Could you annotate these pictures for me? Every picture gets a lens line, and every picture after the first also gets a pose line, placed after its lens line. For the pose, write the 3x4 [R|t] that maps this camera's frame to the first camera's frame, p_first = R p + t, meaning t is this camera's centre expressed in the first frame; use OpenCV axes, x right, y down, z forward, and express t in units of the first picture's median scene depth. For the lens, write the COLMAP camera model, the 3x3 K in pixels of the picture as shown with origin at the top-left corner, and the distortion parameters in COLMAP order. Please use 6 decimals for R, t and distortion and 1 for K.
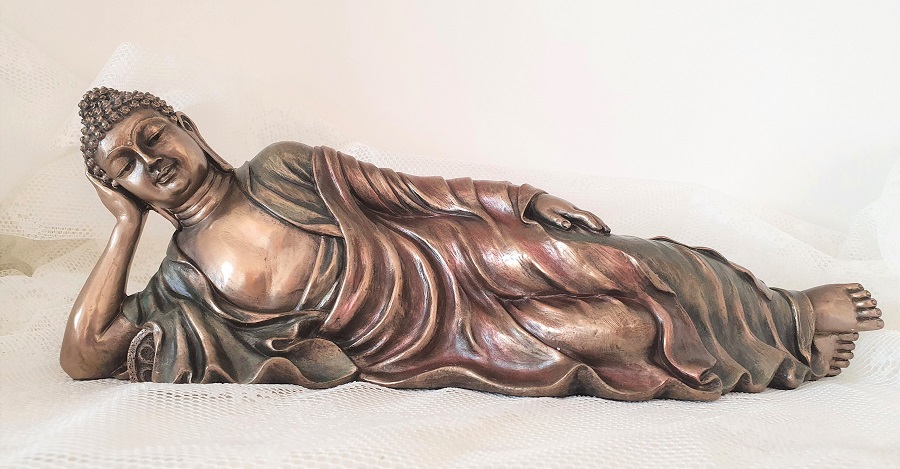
lens RADIAL K [[640.2, 0, 452.2], [0, 640.2, 227.5], [0, 0, 1]] dist [-0.040009, -0.005557]
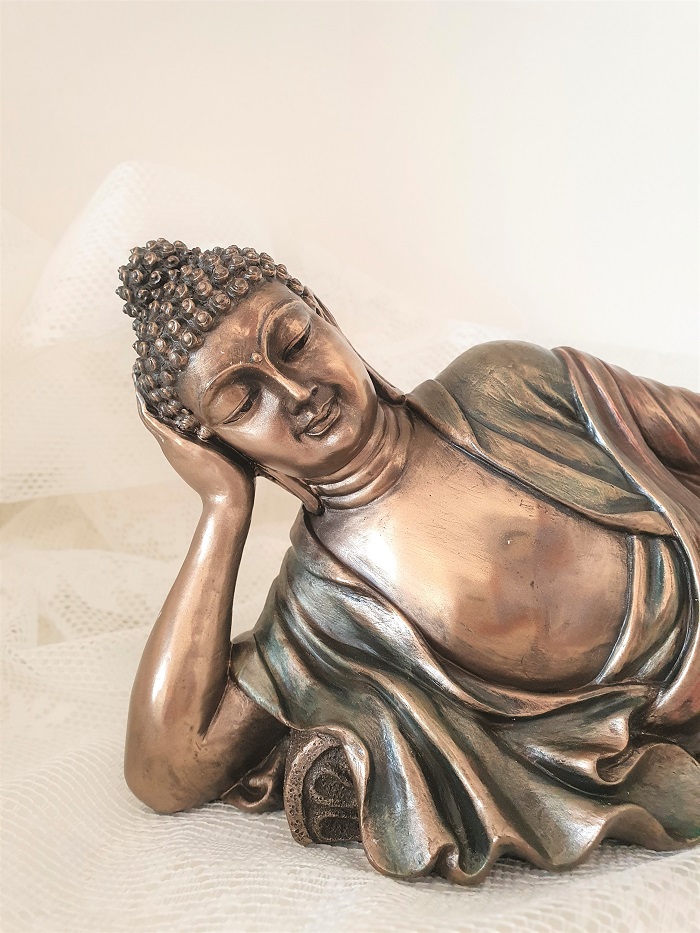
lens RADIAL K [[694.1, 0, 348.7], [0, 694.1, 473.7], [0, 0, 1]] dist [-0.027578, -0.004772]
pose [[0.999836, -0.017685, 0.003889, -0.433553], [0.017148, 0.993736, 0.110433, -0.099835], [-0.005818, -0.110348, 0.993876, 0.454754]]
